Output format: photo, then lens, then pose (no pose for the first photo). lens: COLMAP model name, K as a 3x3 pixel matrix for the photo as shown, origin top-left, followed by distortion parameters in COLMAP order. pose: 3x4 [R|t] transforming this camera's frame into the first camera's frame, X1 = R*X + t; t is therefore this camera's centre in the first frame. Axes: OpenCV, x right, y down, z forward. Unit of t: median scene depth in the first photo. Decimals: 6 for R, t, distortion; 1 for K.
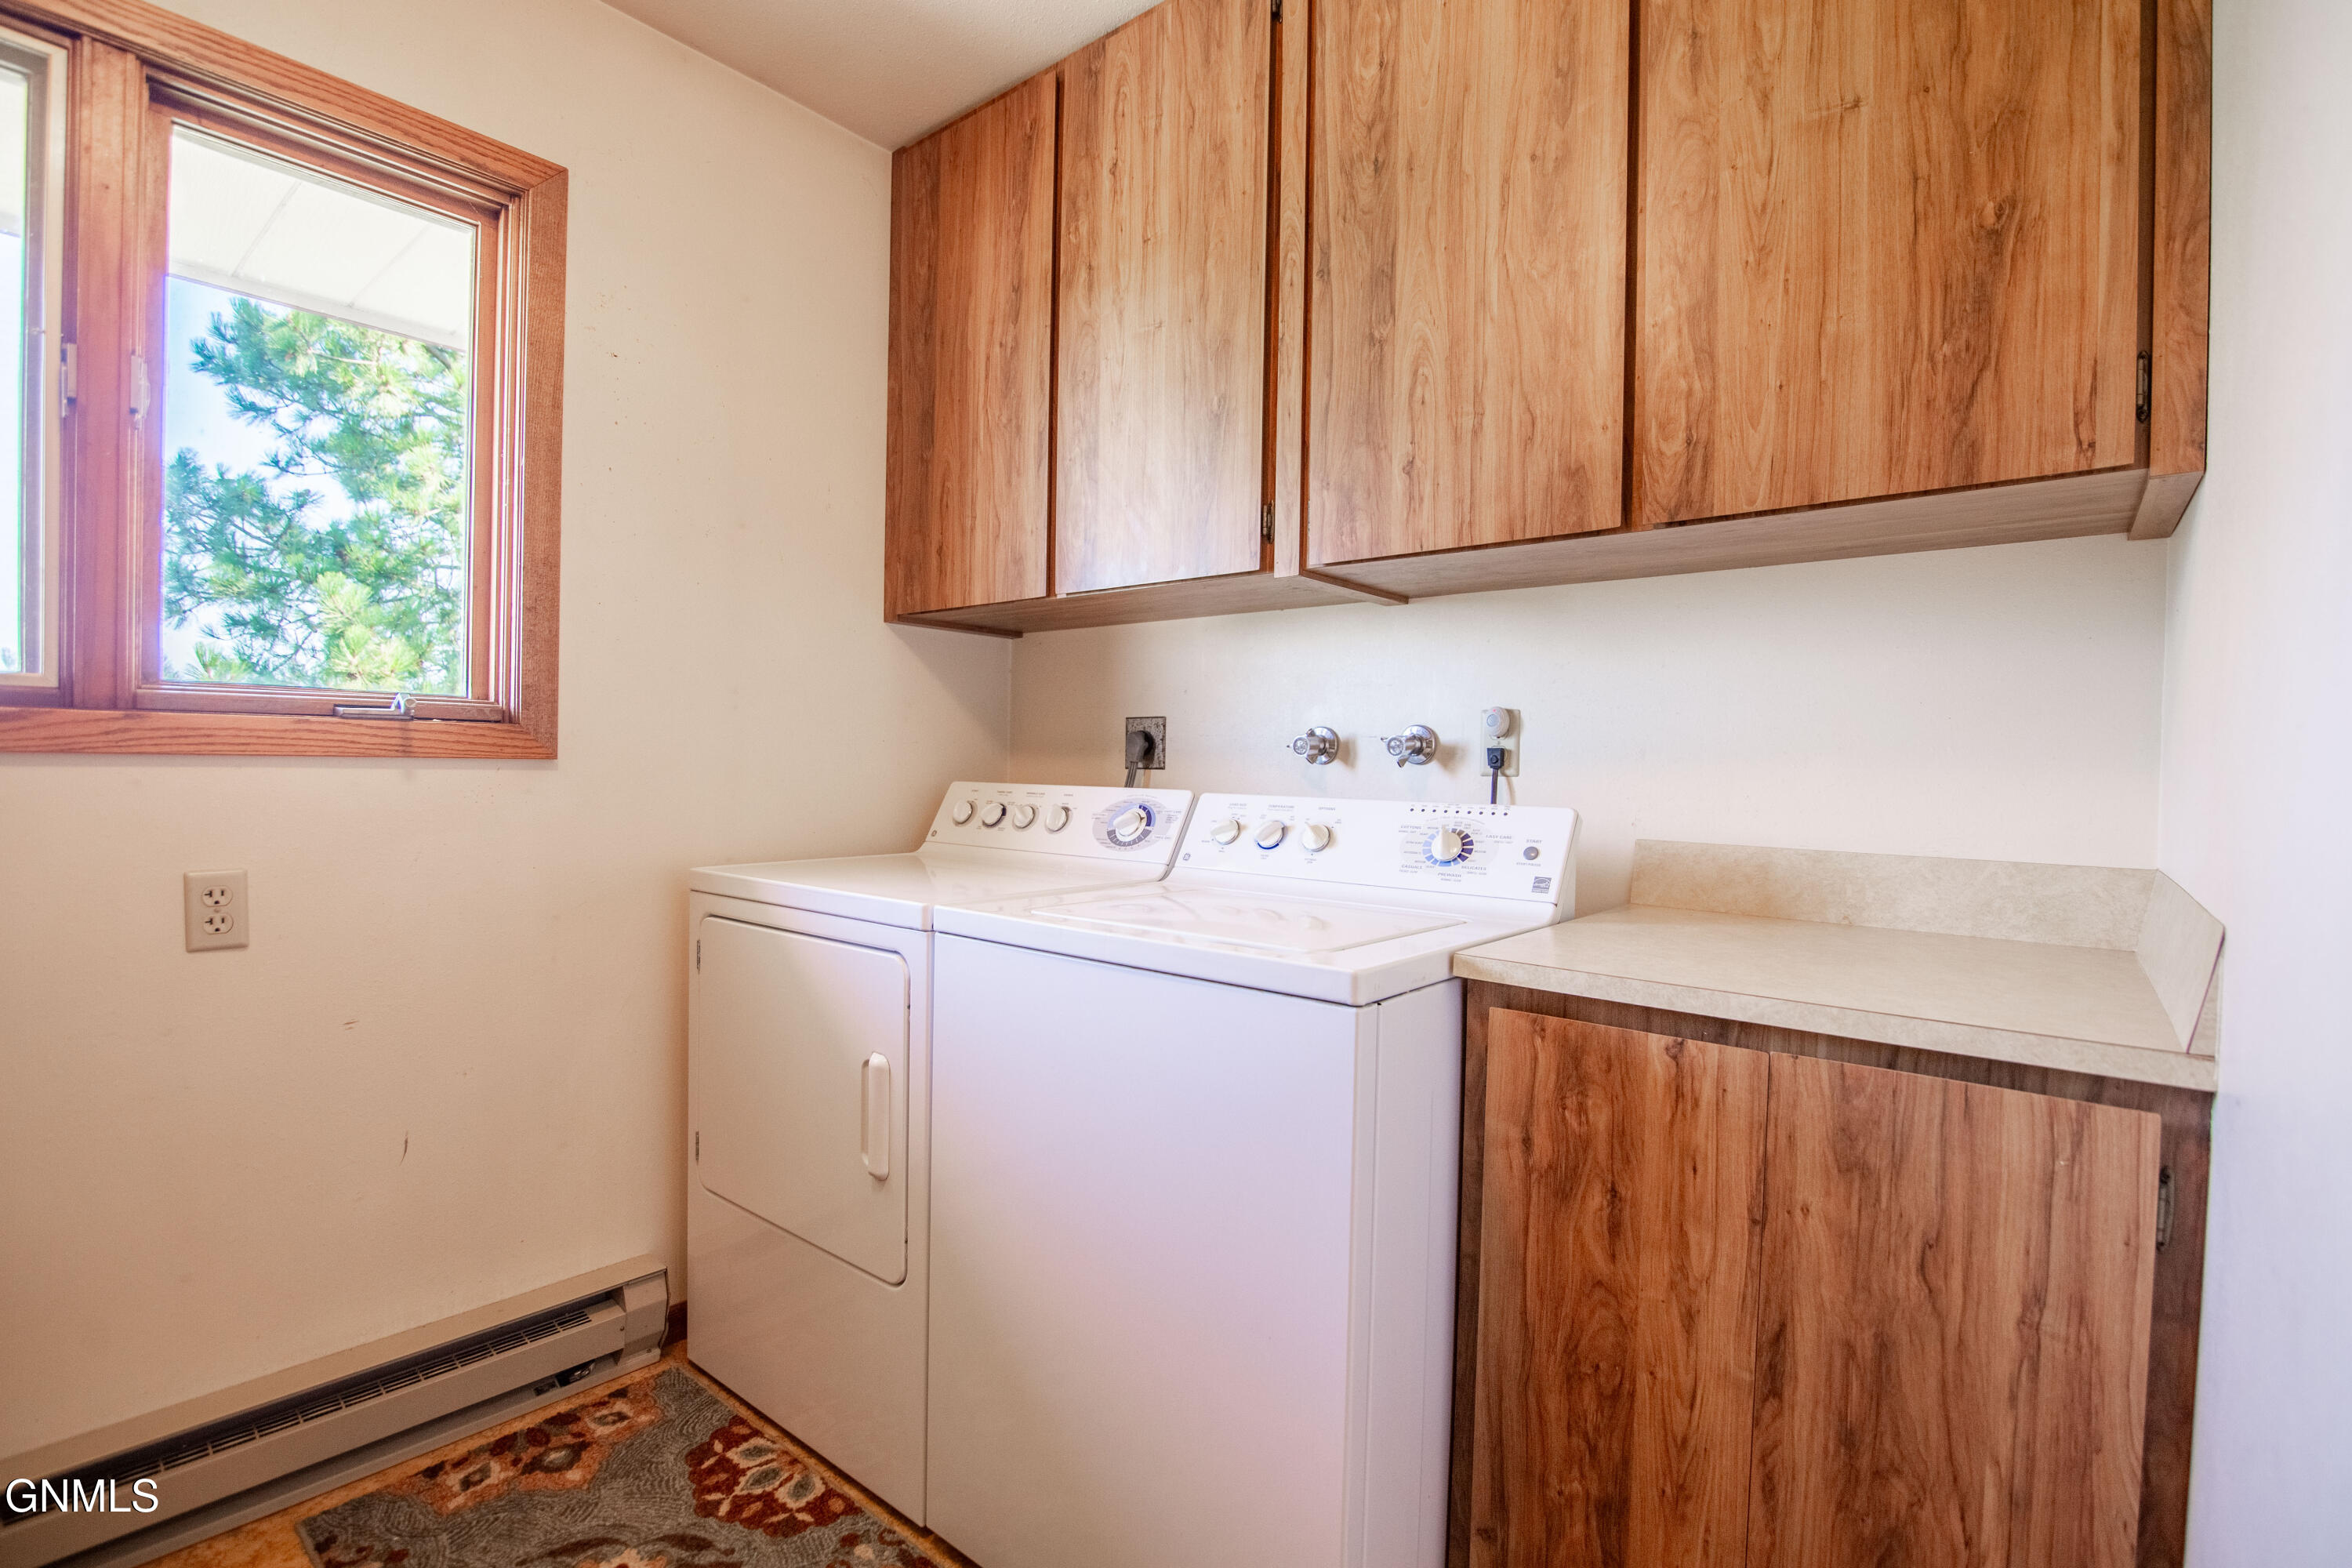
lens RADIAL K [[1084.1, 0, 1178.8], [0, 1084.1, 785.1], [0, 0, 1]] dist [-0.020040, 0.001347]
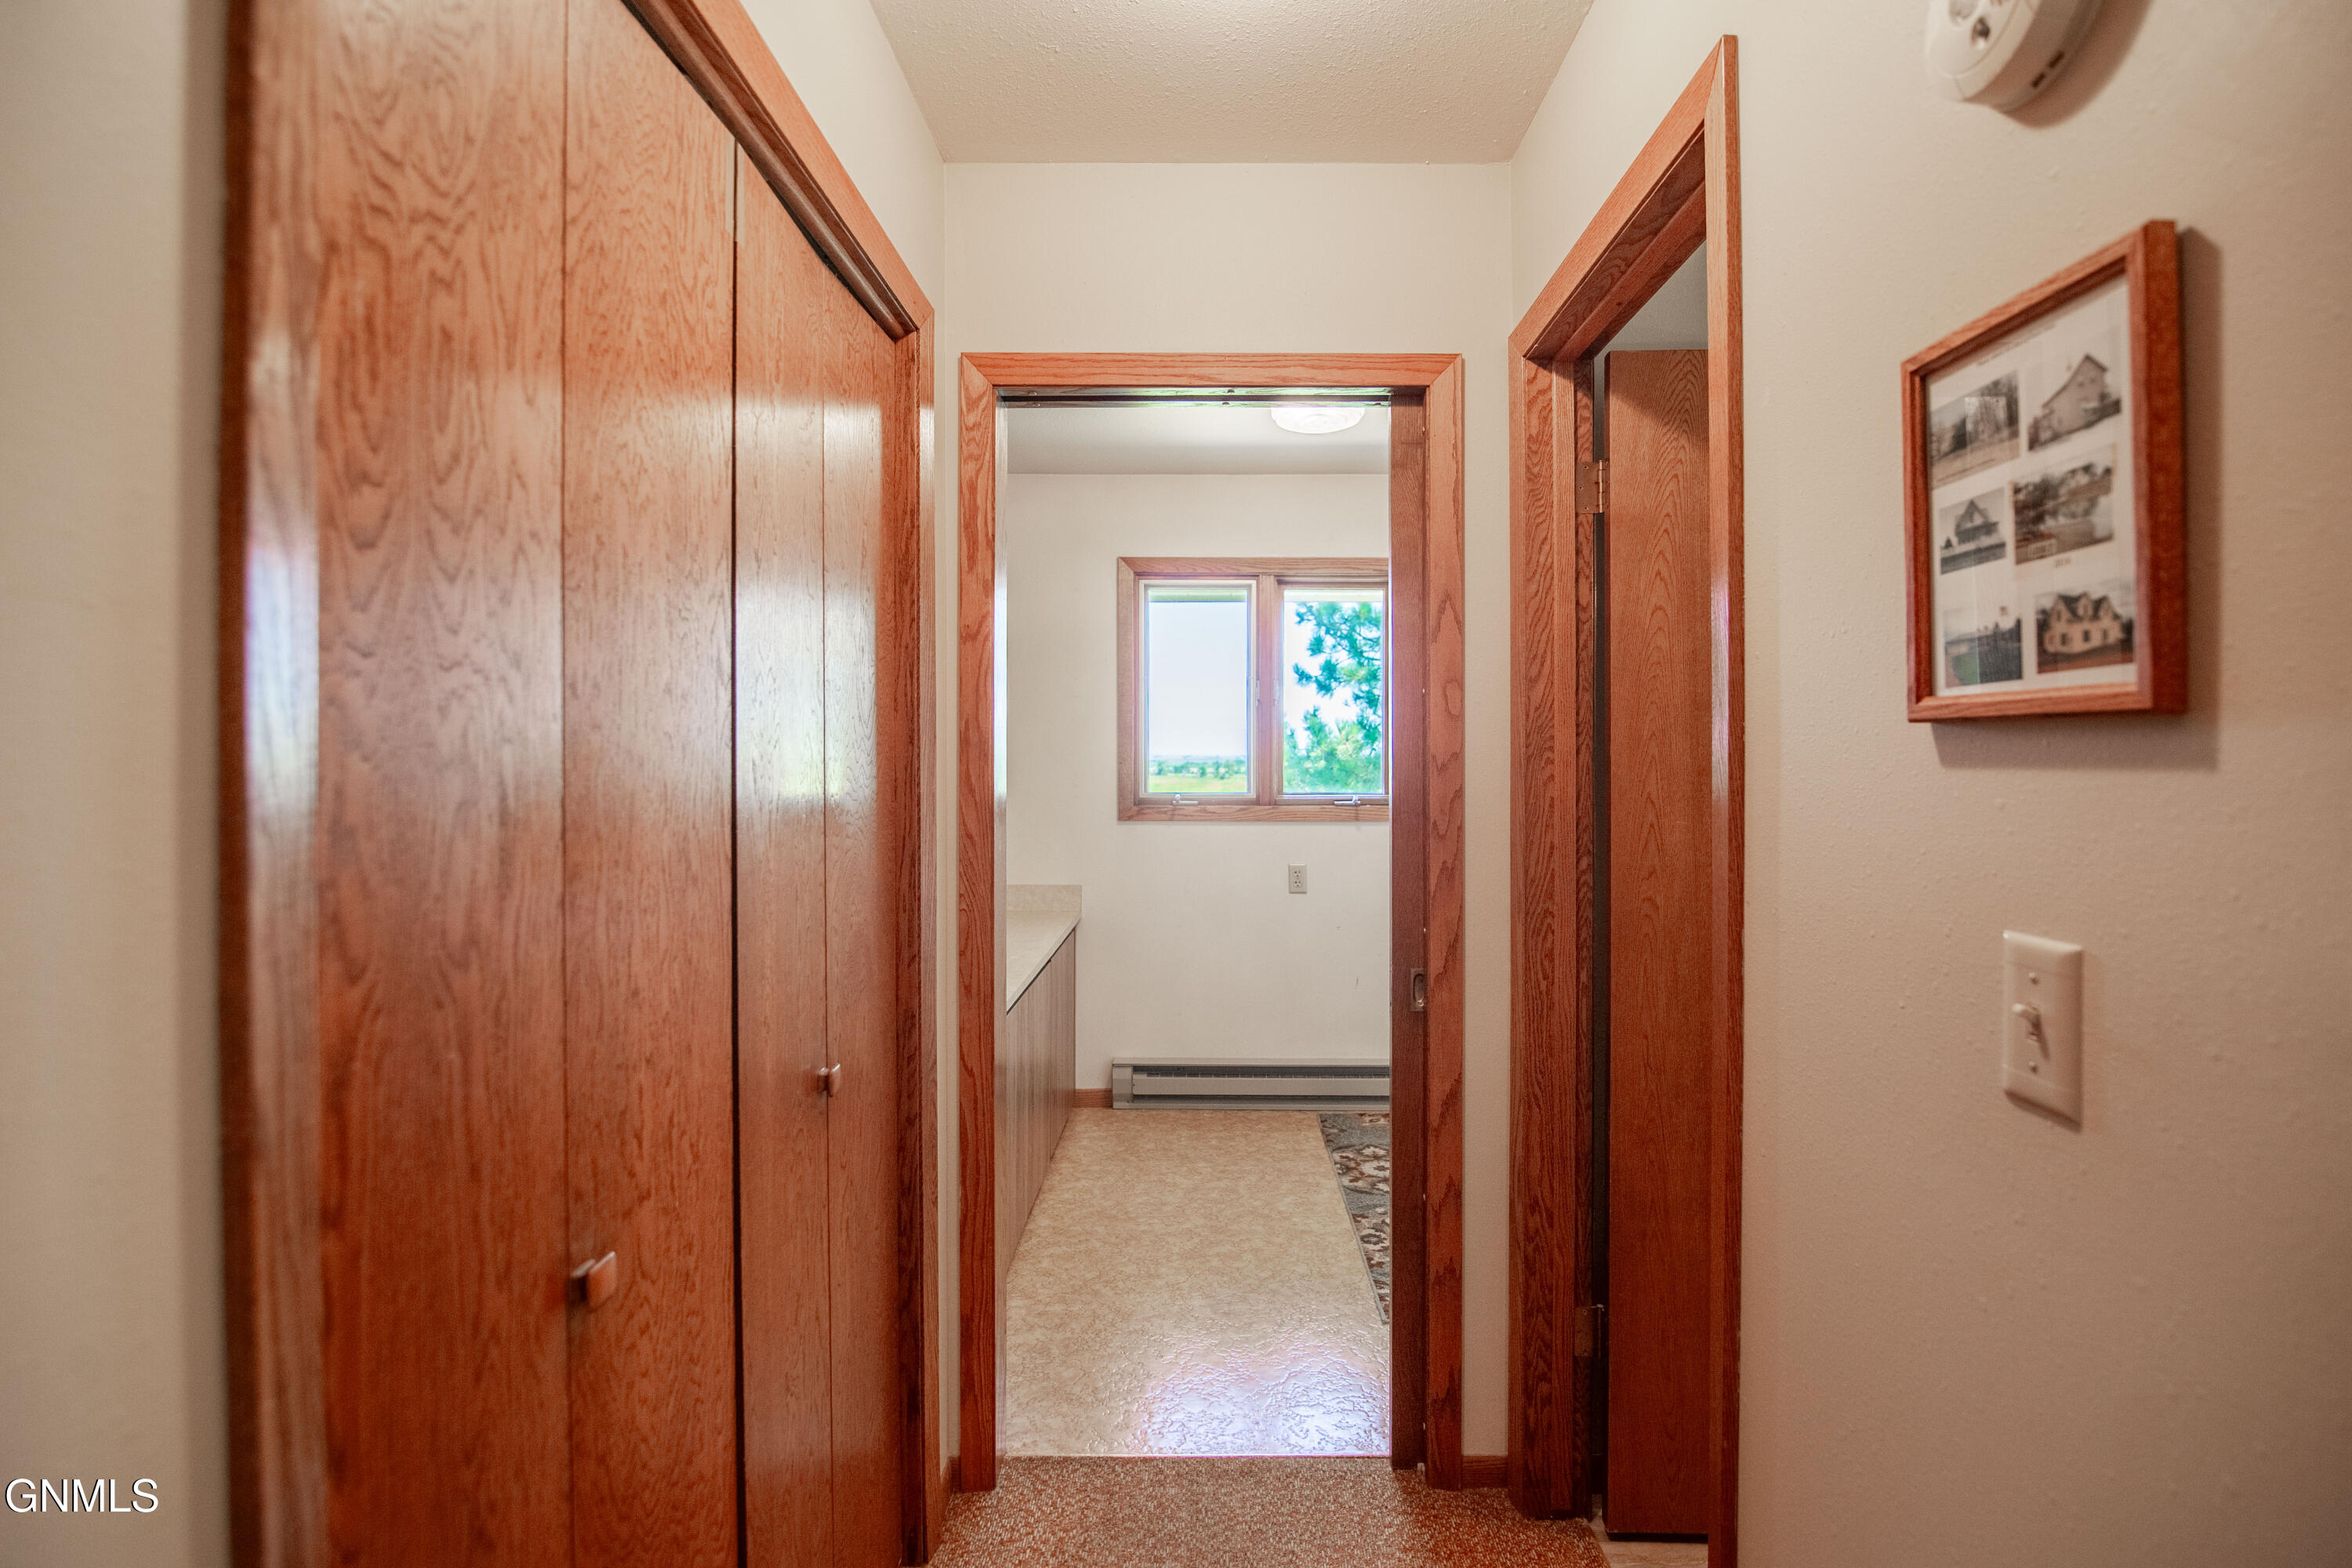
lens RADIAL K [[1084.1, 0, 1185.0], [0, 1084.1, 749.5], [0, 0, 1]] dist [-0.020040, 0.001347]
pose [[0.618268, -0.026822, -0.785510, 0.905171], [-0.001382, 0.999379, -0.035212, -0.093169], [0.785966, 0.022856, 0.617847, -0.773475]]
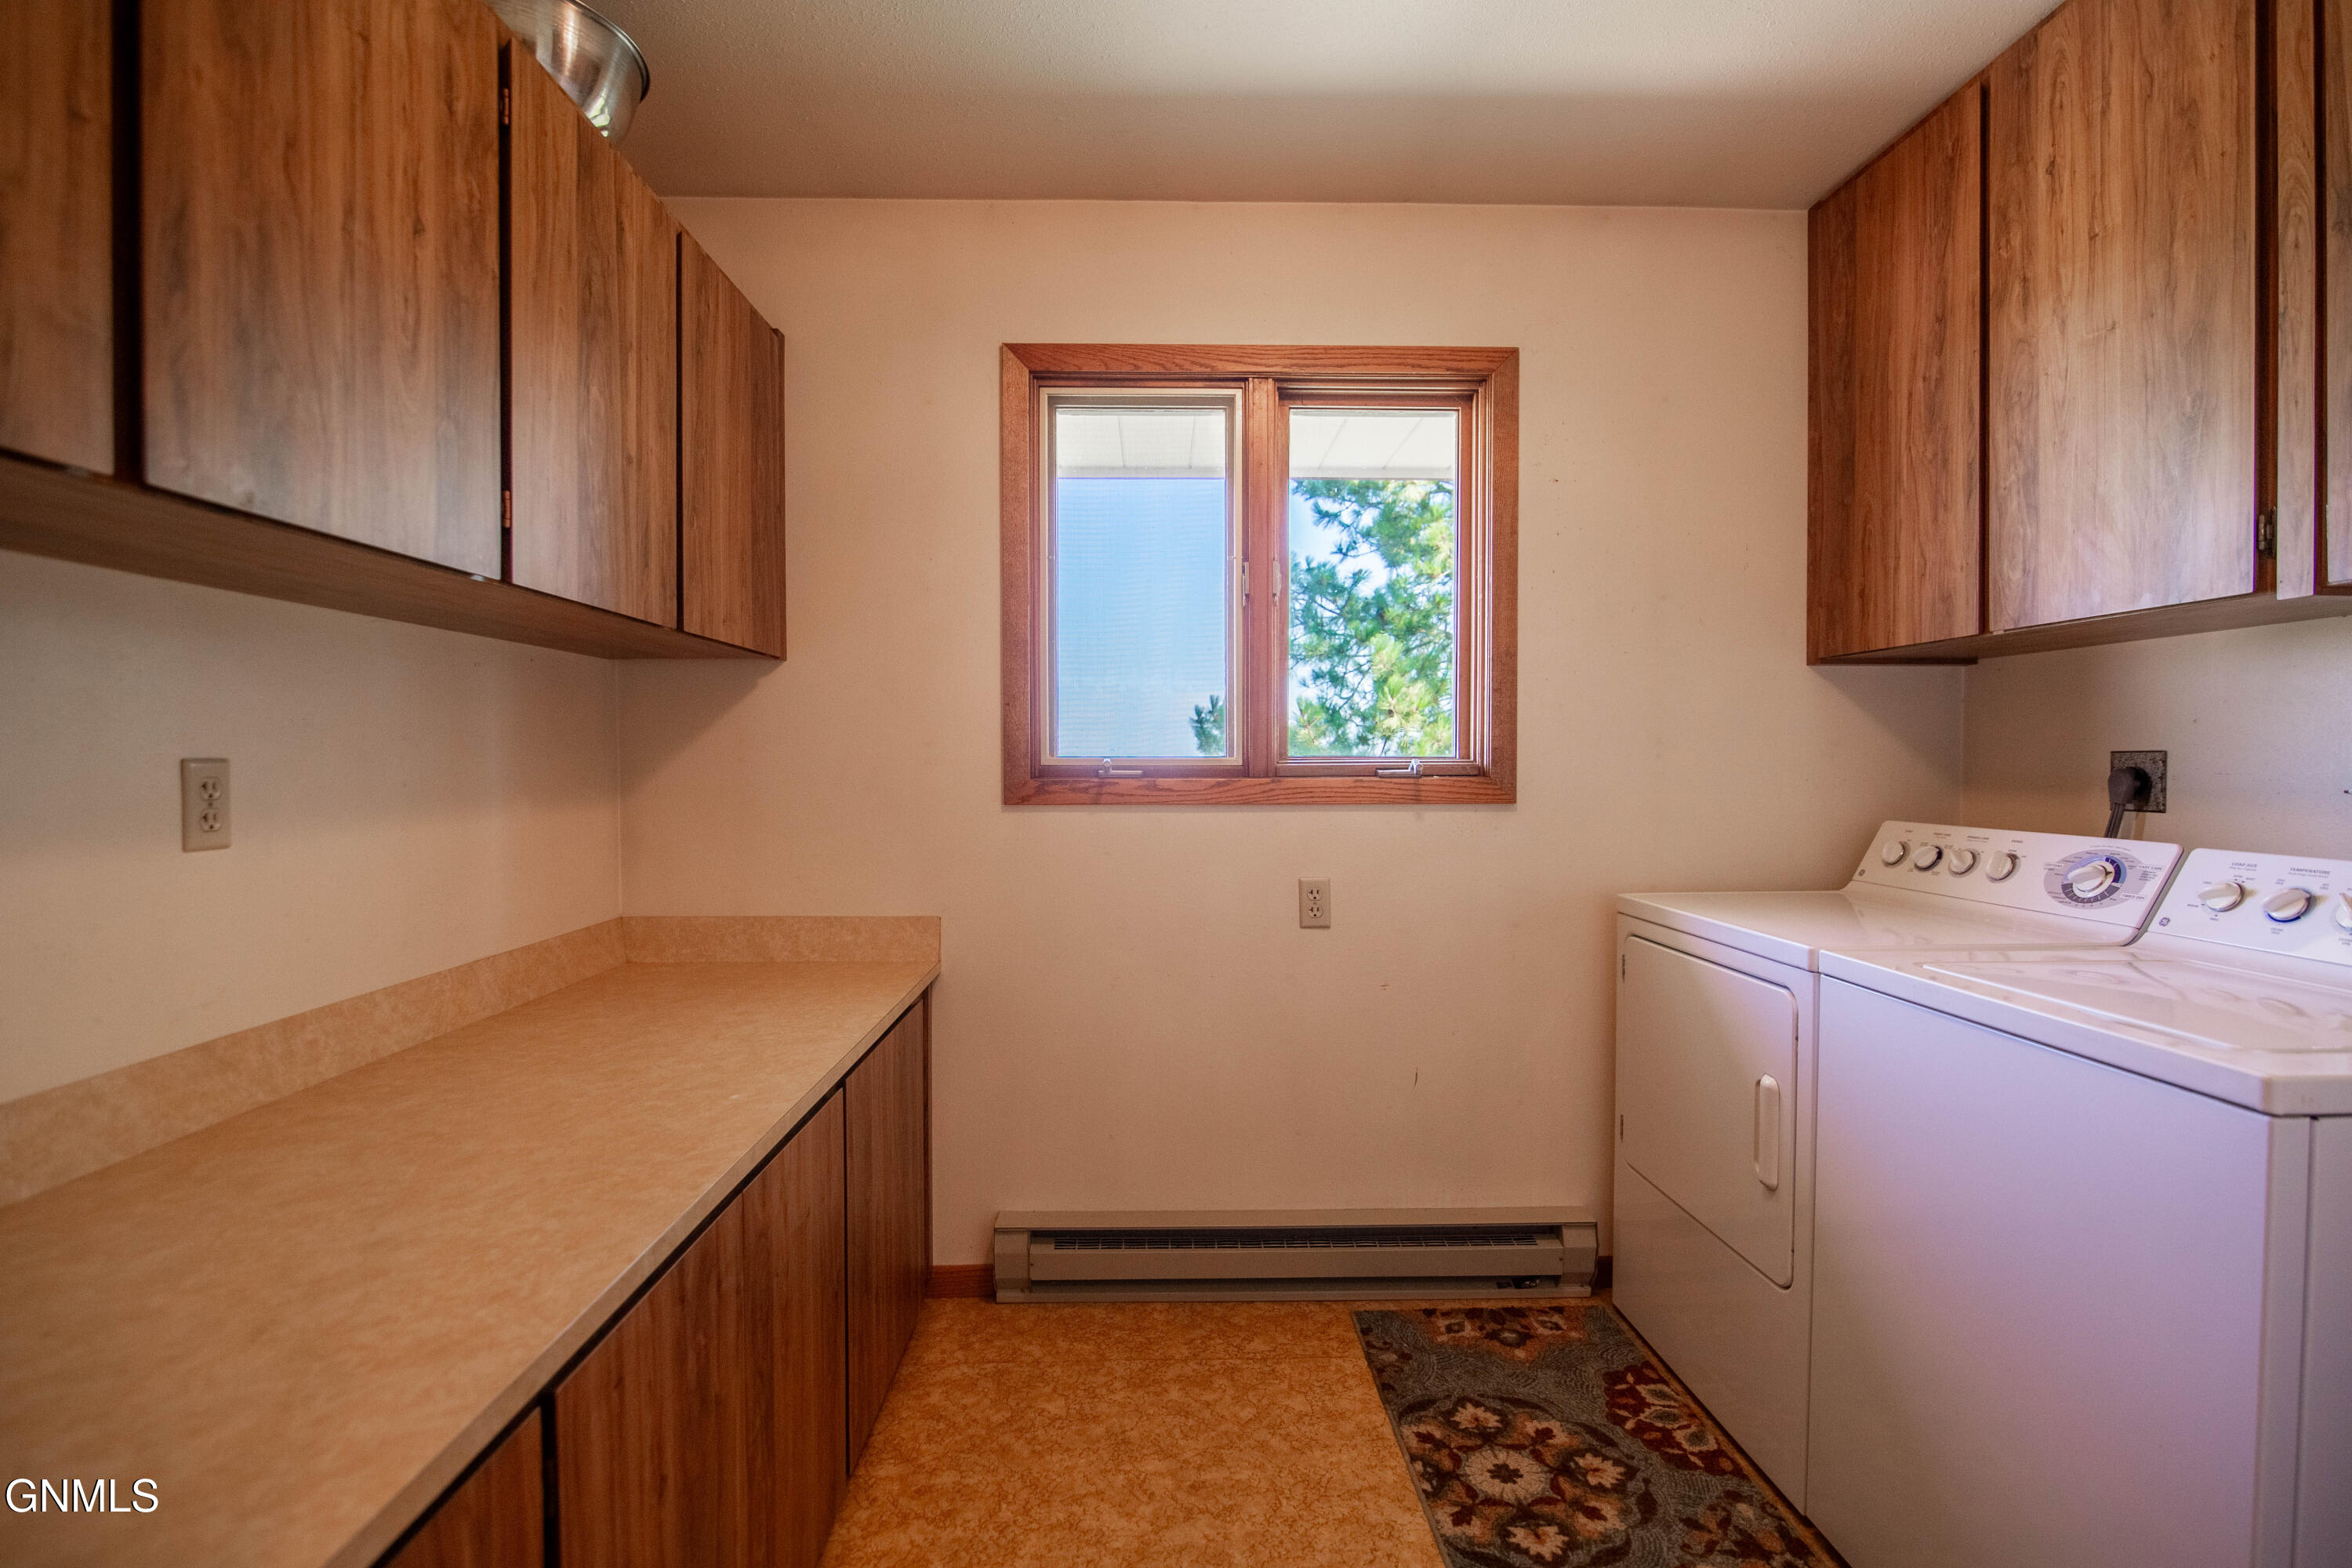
lens RADIAL K [[1084.1, 0, 1166.4], [0, 1084.1, 781.8], [0, 0, 1]] dist [-0.020040, 0.001347]
pose [[0.651441, -0.004960, -0.758683, 0.139001], [-0.000150, 0.999978, -0.006666, -0.041641], [0.758699, 0.004456, 0.651426, -0.171122]]
